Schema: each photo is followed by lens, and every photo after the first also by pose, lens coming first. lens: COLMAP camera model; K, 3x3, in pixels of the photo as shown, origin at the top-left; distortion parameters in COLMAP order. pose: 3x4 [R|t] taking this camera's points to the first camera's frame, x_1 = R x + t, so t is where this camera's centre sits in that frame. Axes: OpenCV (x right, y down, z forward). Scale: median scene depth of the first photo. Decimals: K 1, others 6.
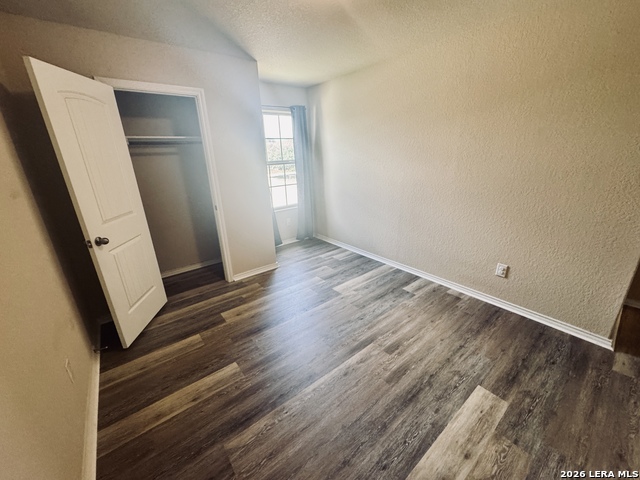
lens RADIAL K [[256.2, 0, 320.4], [0, 256.2, 239.1], [0, 0, 1]] dist [-0.003877, 0.000369]
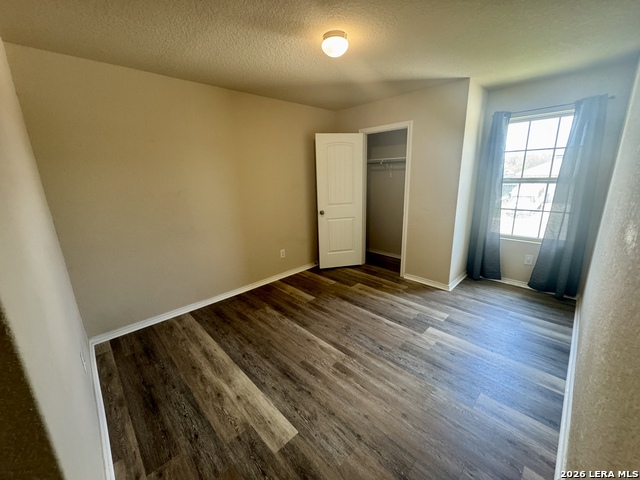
lens RADIAL K [[256.2, 0, 320.4], [0, 256.2, 239.1], [0, 0, 1]] dist [-0.003877, 0.000369]
pose [[0.100488, 0.273741, -0.956540, 1.070413], [-0.295260, 0.926301, 0.234069, -0.246894], [0.950118, 0.258907, 0.173907, 0.602756]]
